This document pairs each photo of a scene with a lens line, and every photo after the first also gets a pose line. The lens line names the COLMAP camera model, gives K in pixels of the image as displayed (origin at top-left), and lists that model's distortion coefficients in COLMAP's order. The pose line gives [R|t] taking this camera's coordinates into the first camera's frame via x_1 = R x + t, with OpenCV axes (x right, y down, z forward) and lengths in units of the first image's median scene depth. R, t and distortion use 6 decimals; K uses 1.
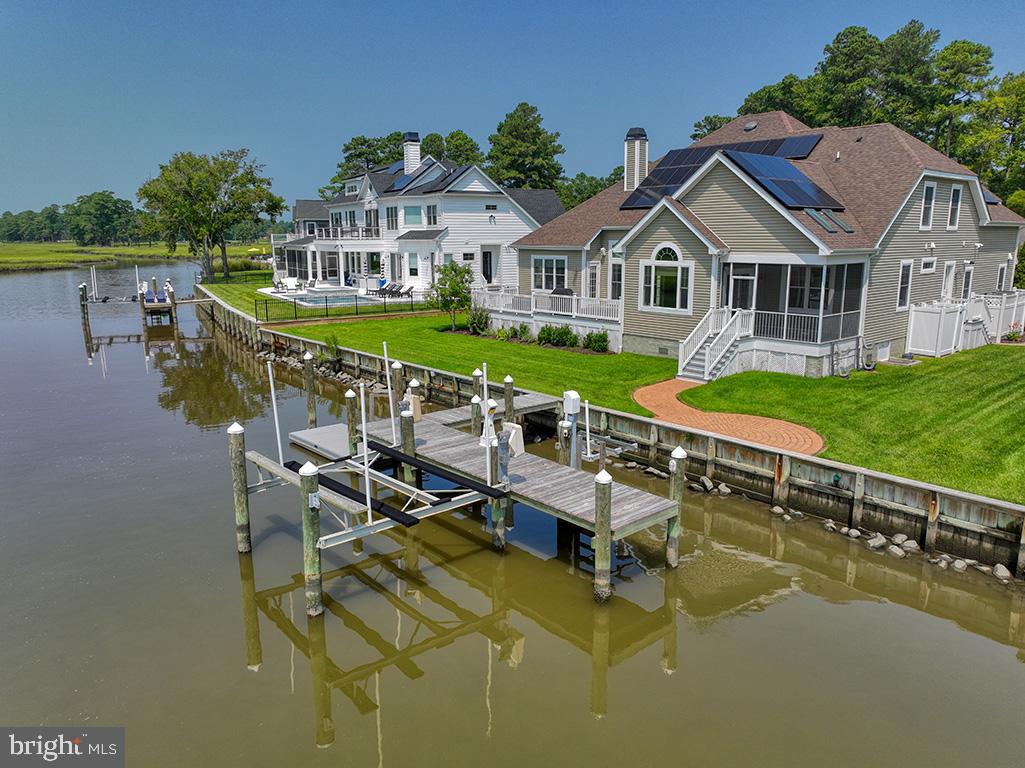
lens RADIAL K [[726.1, 0, 502.4], [0, 726.1, 381.8], [0, 0, 1]] dist [-0.005182, 0.020616]
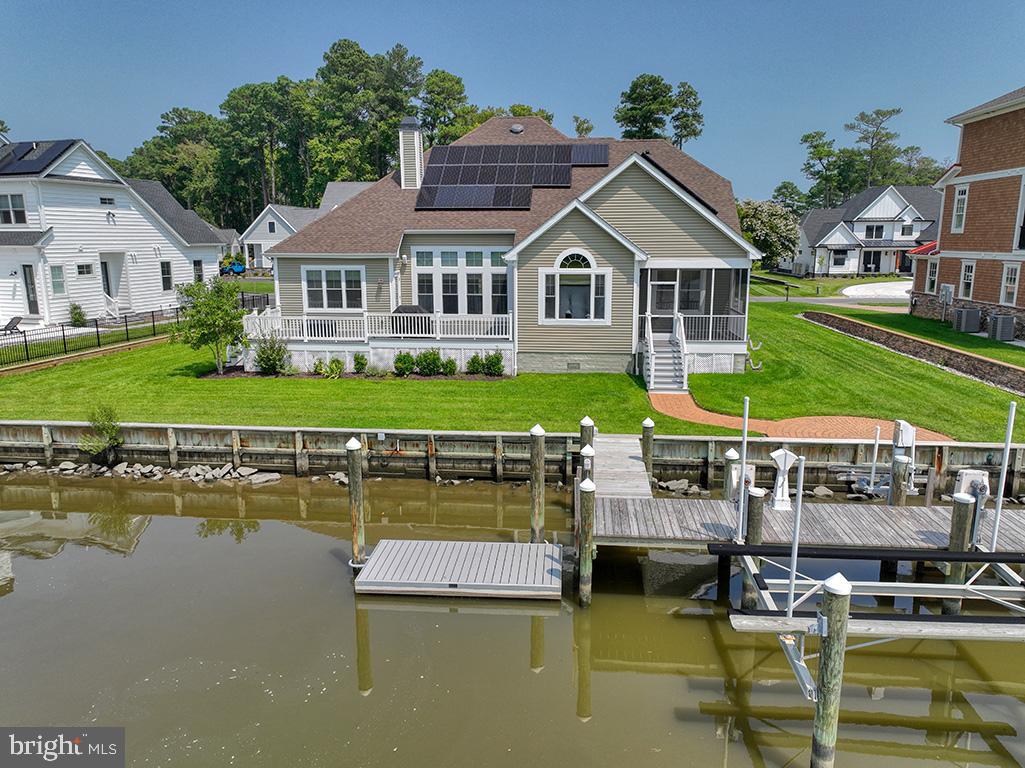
lens RADIAL K [[726.1, 0, 513.4], [0, 726.1, 386.9], [0, 0, 1]] dist [-0.005182, 0.020616]
pose [[0.717994, -0.139273, 0.681974, -0.464977], [0.137513, 0.988849, 0.057168, -0.079543], [-0.682331, 0.052734, 0.729139, 0.381780]]
